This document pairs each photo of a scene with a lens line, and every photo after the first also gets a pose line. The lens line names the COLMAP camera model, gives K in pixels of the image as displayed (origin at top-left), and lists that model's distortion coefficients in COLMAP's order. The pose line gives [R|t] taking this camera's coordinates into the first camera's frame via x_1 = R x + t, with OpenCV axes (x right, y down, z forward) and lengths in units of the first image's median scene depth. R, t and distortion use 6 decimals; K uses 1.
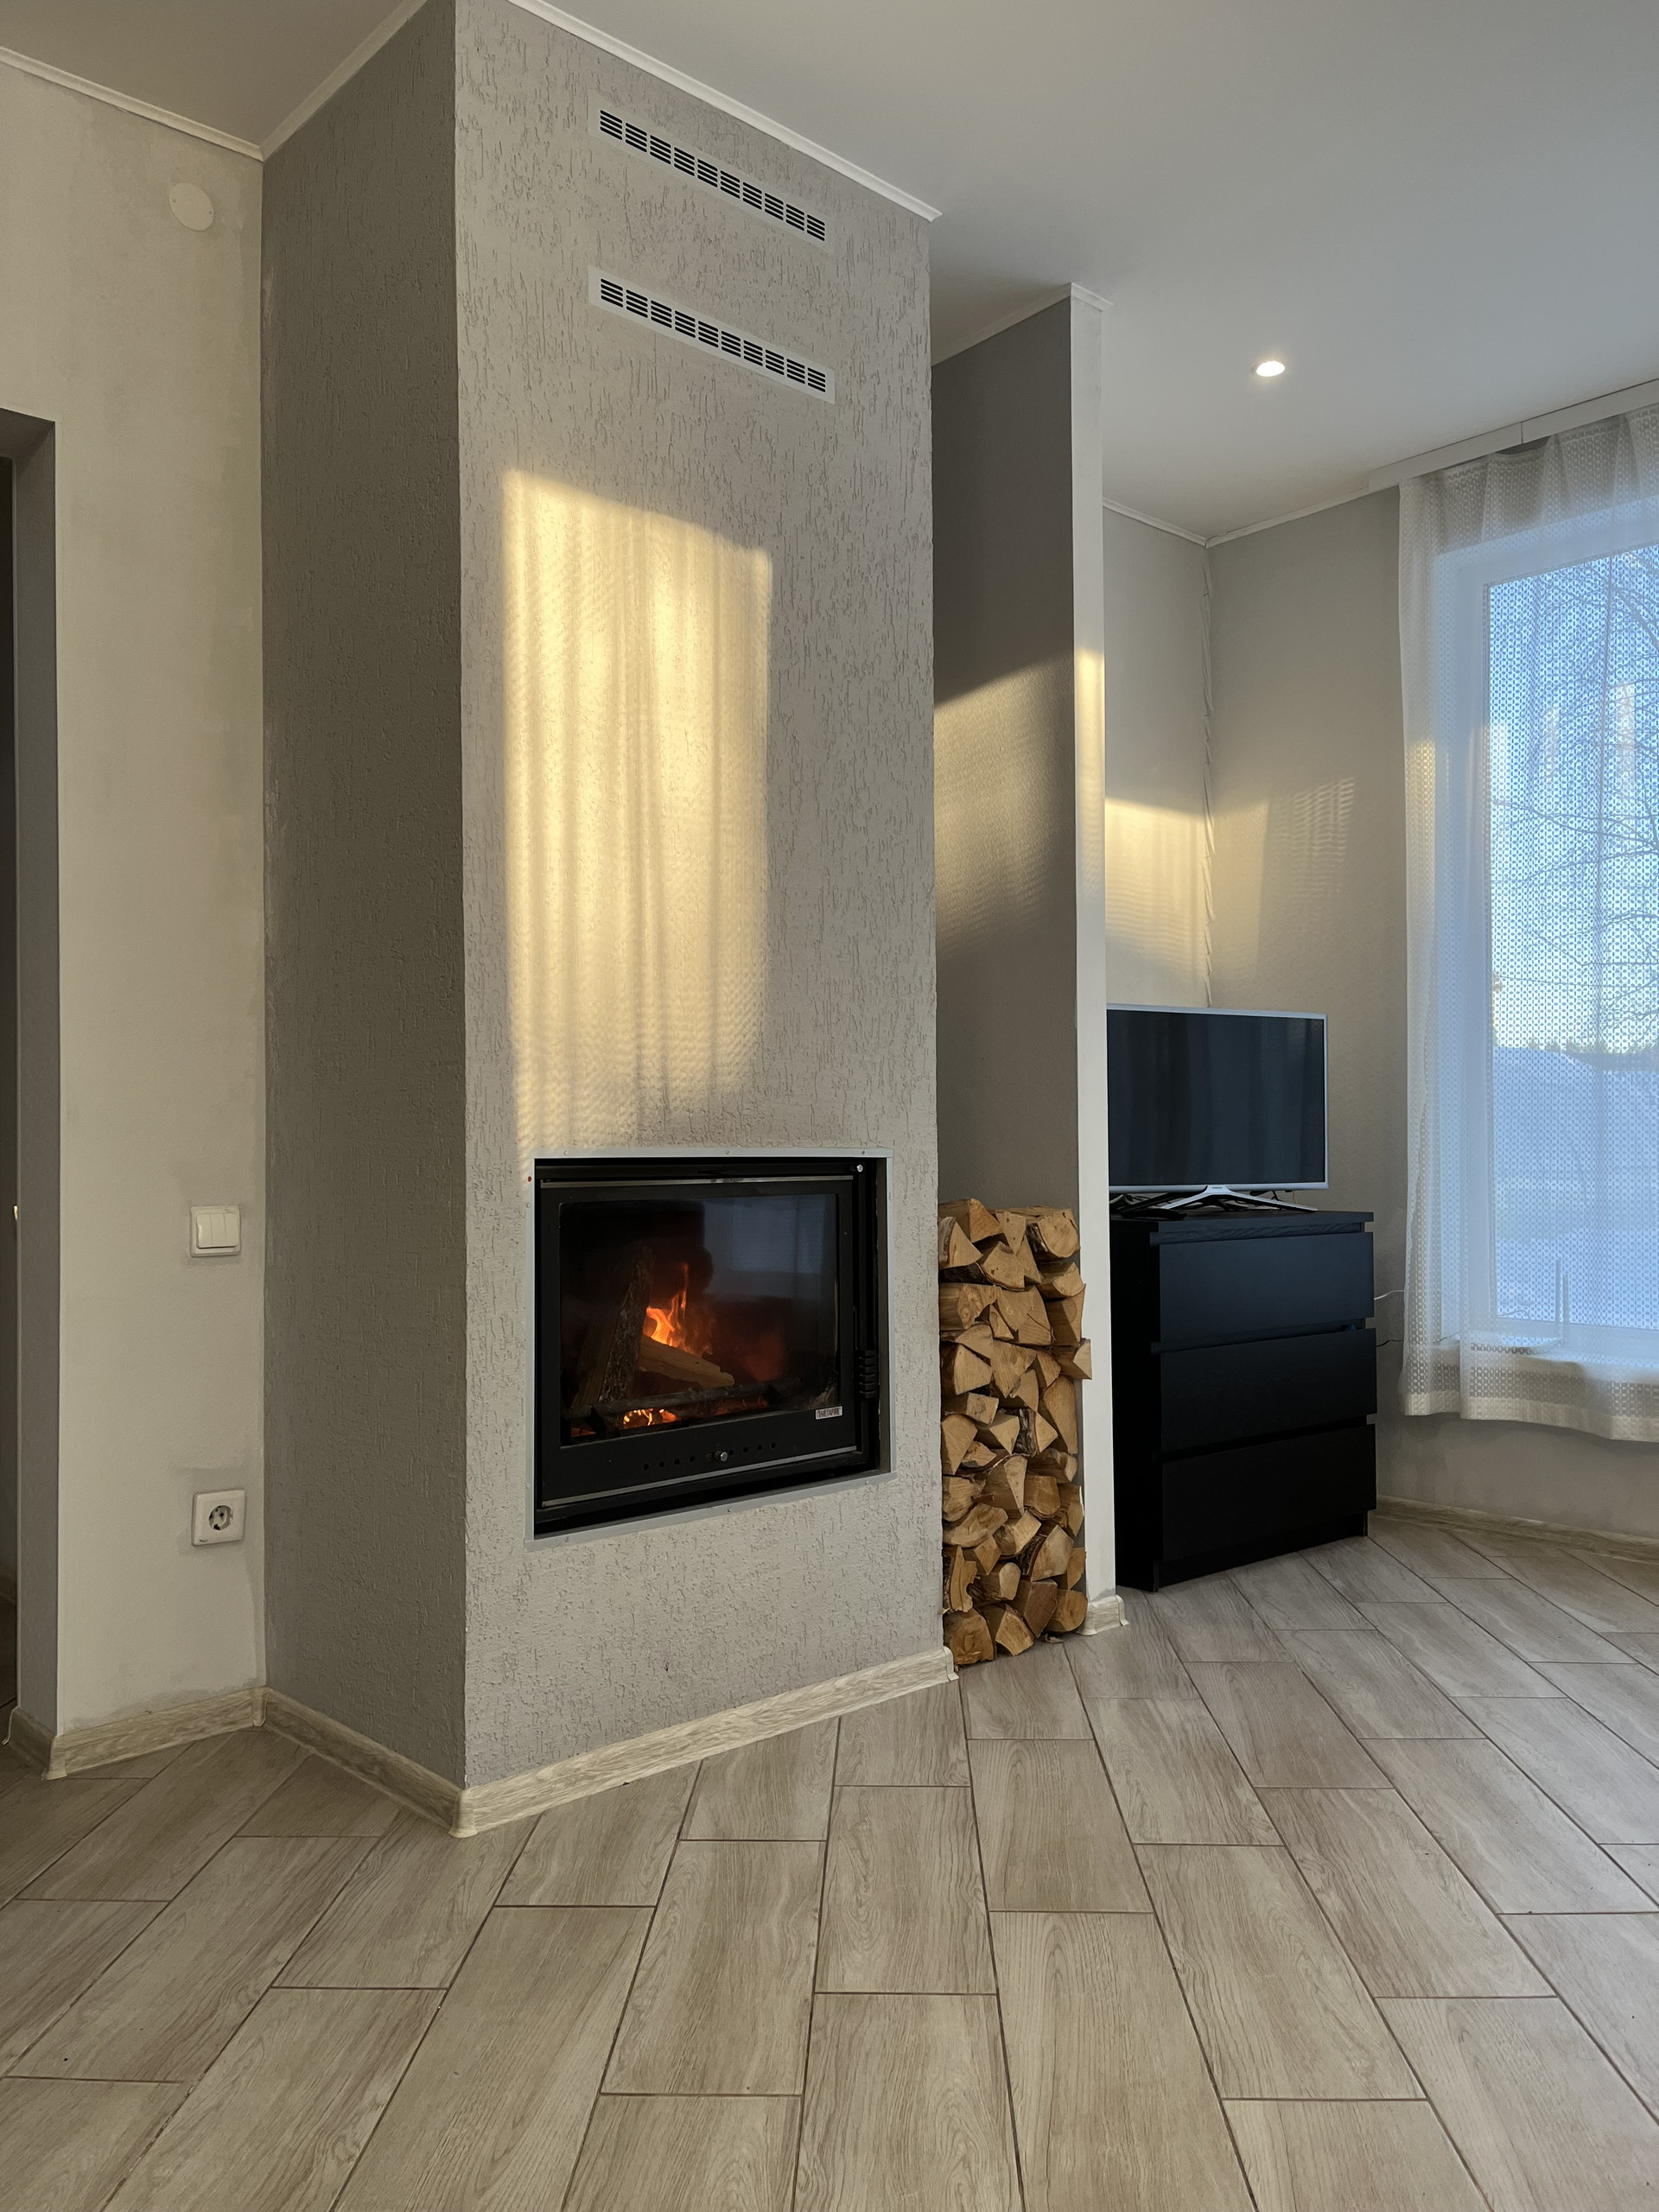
lens RADIAL K [[1703.8, 0, 829.5], [0, 1703.8, 1106.0], [0, 0, 1]] dist [0.086428, -0.110514]
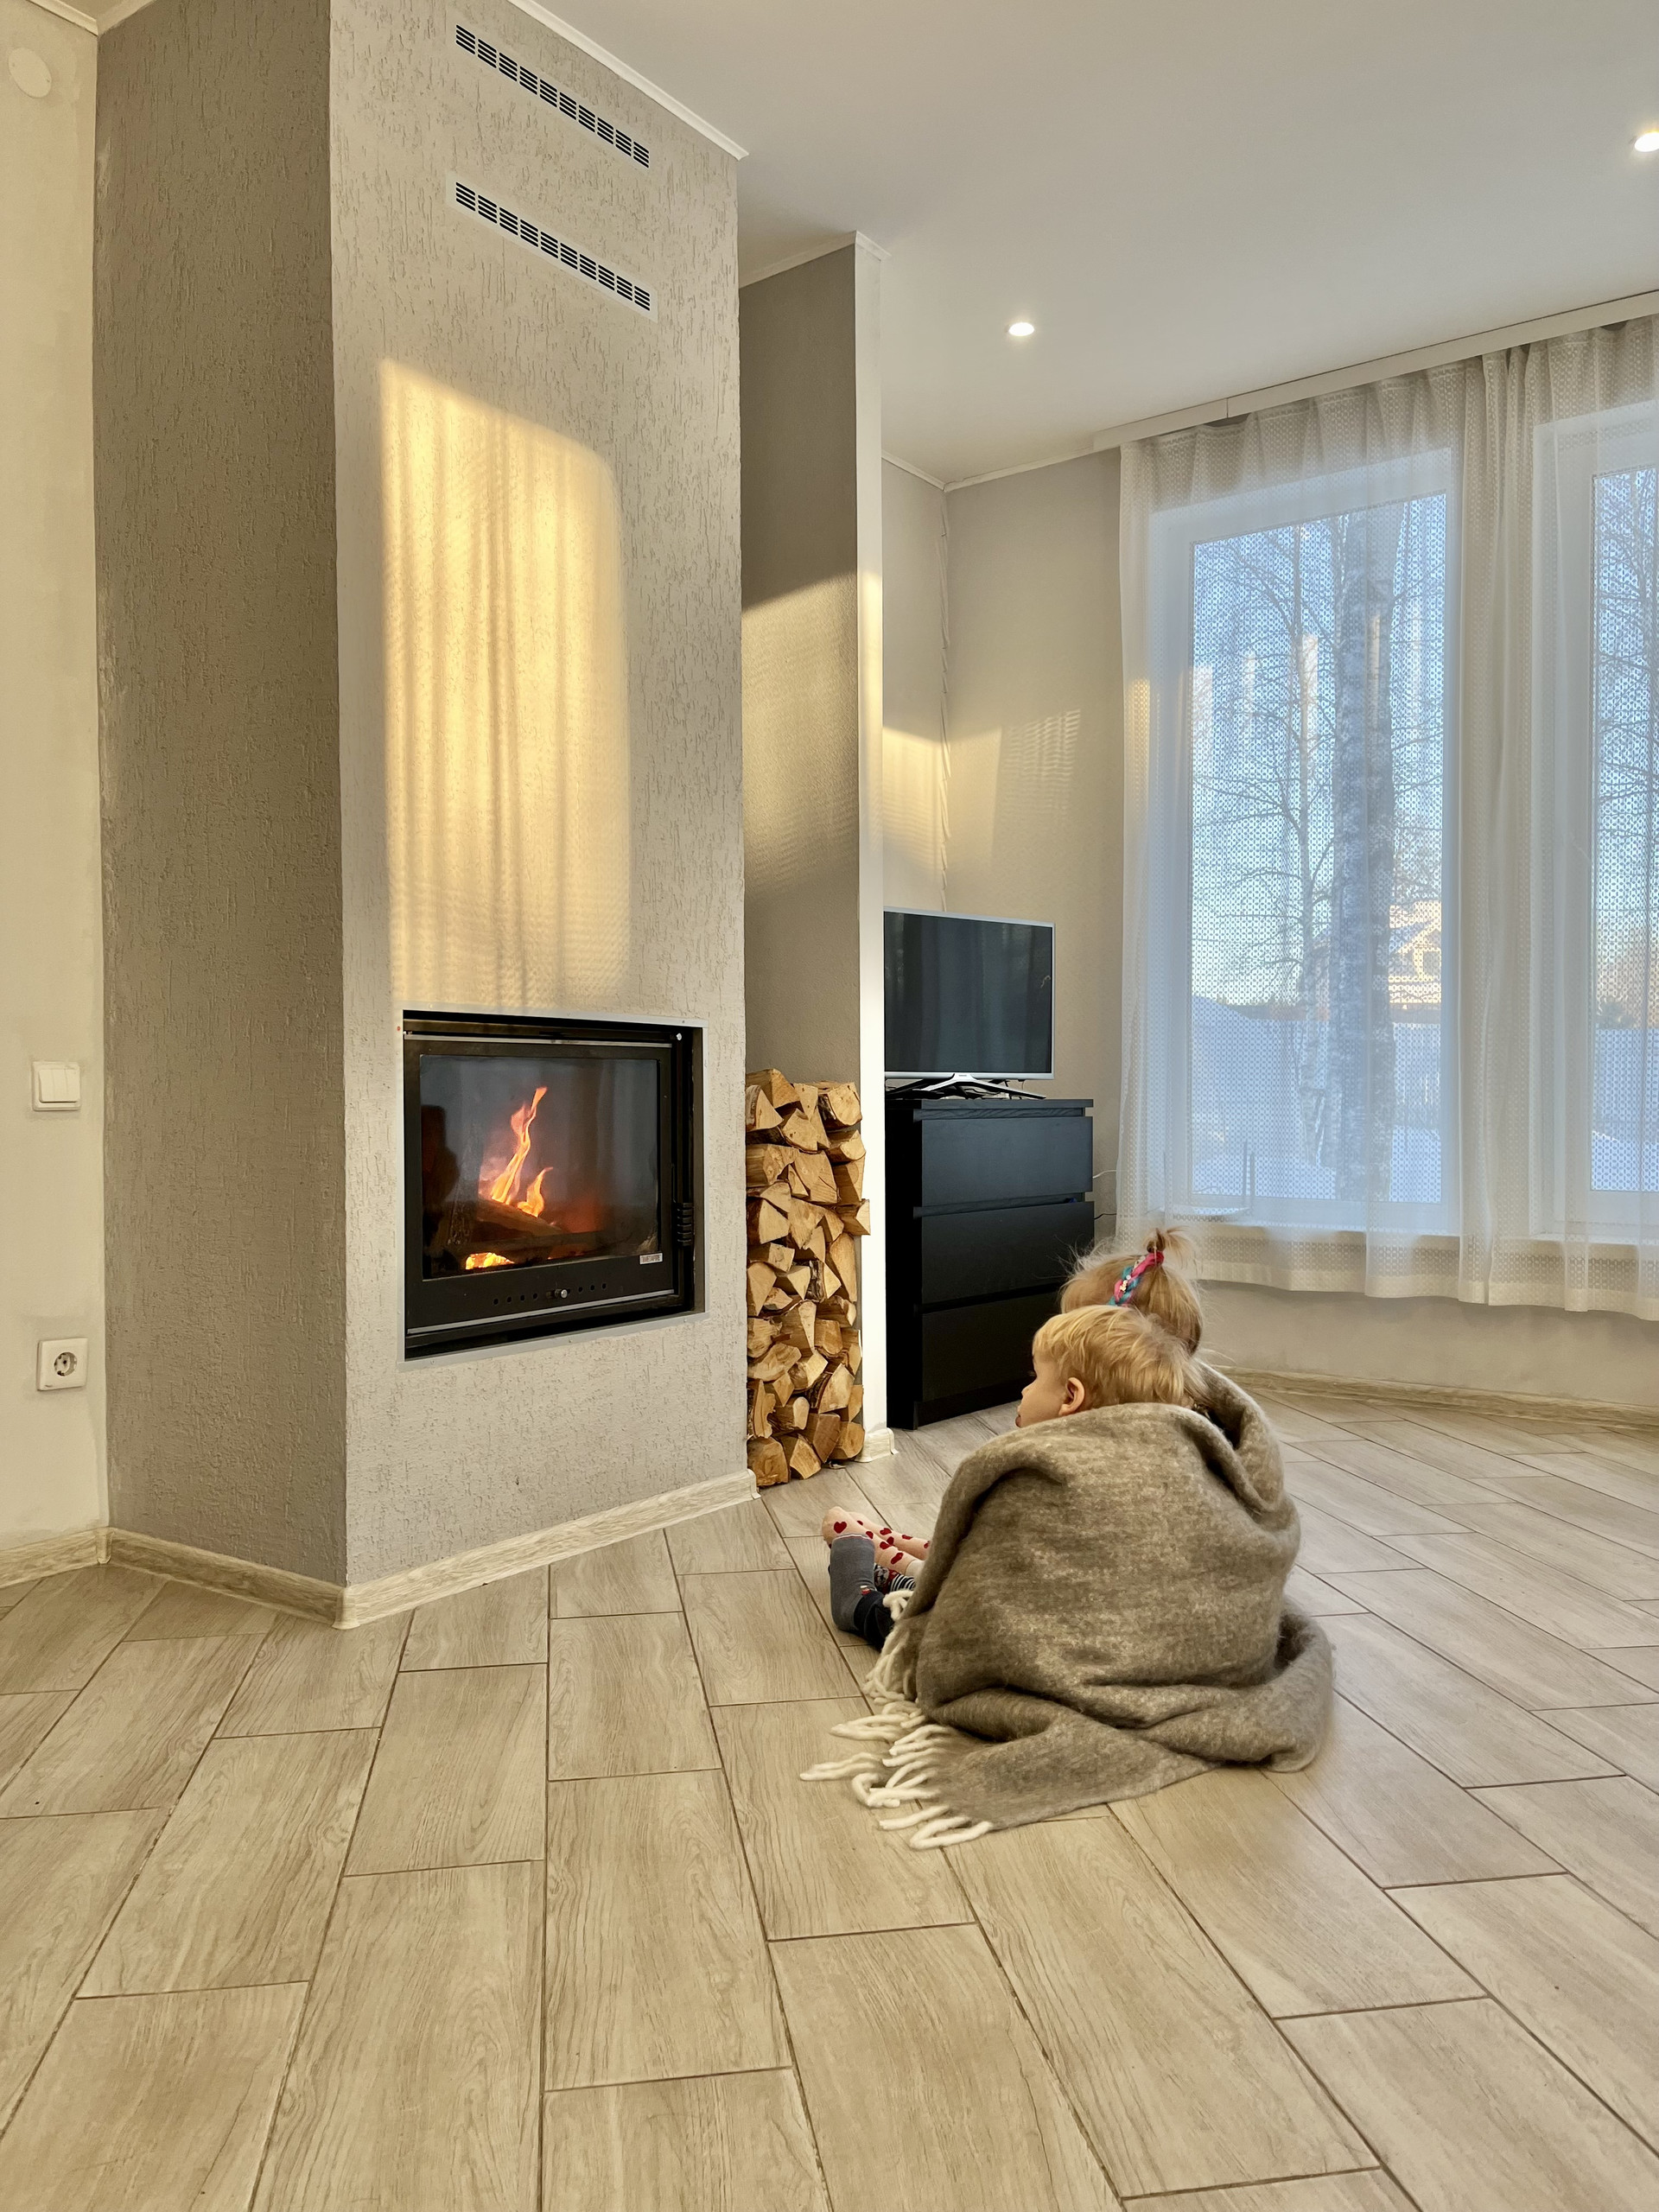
lens RADIAL K [[1703.8, 0, 829.5], [0, 1703.8, 1106.0], [0, 0, 1]] dist [0.086428, -0.110514]
pose [[0.980189, 0.001047, 0.198061, -0.105055], [-0.006865, 0.999565, 0.028688, 0.049603], [-0.197945, -0.029479, 0.979770, -0.091548]]
